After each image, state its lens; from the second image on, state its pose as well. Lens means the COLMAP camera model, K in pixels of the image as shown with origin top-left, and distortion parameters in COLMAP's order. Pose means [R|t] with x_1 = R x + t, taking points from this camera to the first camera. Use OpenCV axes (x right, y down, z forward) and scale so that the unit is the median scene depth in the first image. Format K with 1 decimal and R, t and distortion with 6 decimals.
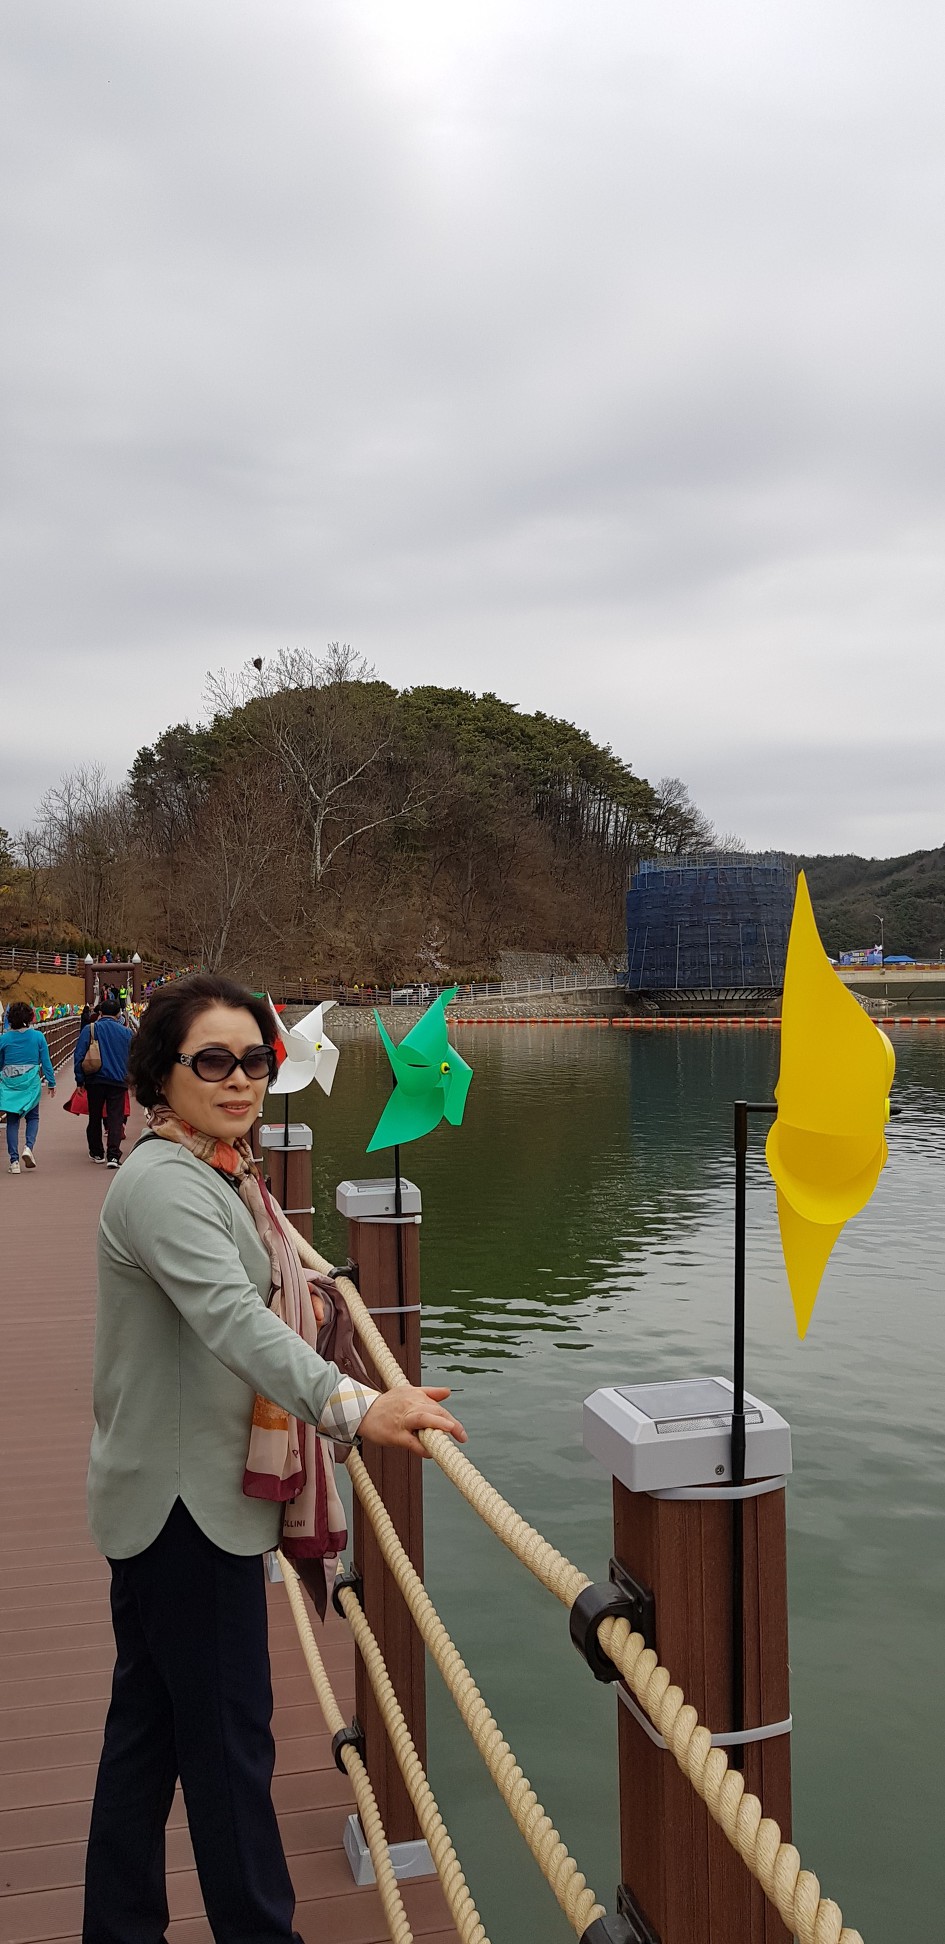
lens RADIAL K [[1461.5, 0, 521.6], [0, 1461.5, 1021.7], [0, 0, 1]] dist [0.007145, -0.005396]
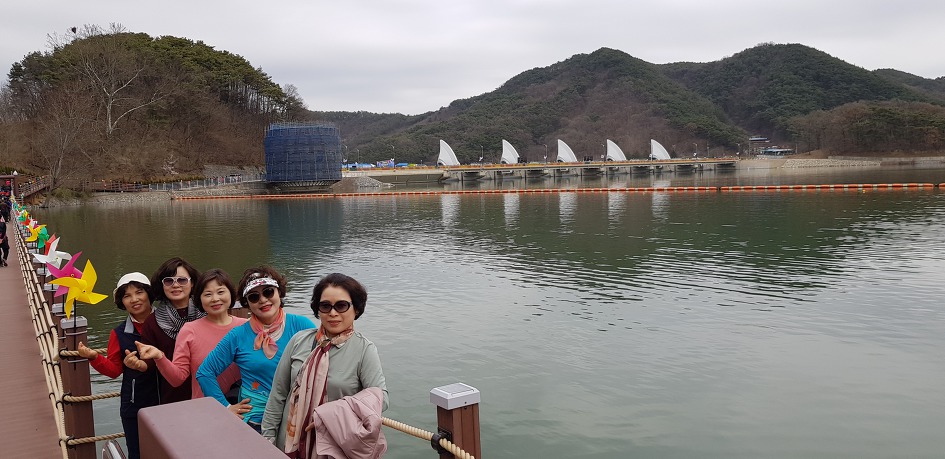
lens RADIAL K [[710.4, 0, 449.5], [0, 710.4, 228.7], [0, 0, 1]] dist [0.007145, -0.005396]
pose [[0.959808, -0.035730, 0.278374, 0.033351], [0.021697, 0.998341, 0.053329, -0.002328], [-0.279817, -0.045146, 0.958991, -0.112282]]
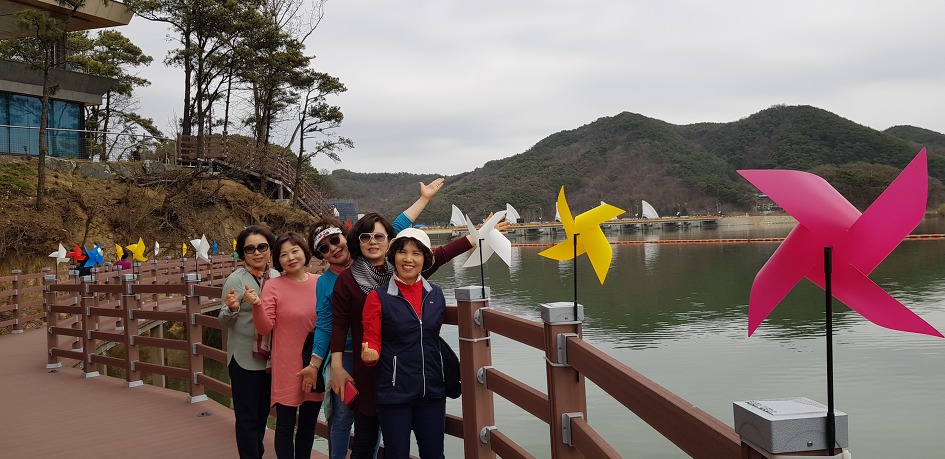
lens RADIAL K [[710.4, 0, 449.5], [0, 710.4, 228.7], [0, 0, 1]] dist [0.007145, -0.005396]
pose [[0.975110, -0.024277, 0.220388, 0.035056], [0.031187, 0.999123, -0.027930, 0.001114], [-0.219517, 0.034108, 0.975012, -0.459187]]
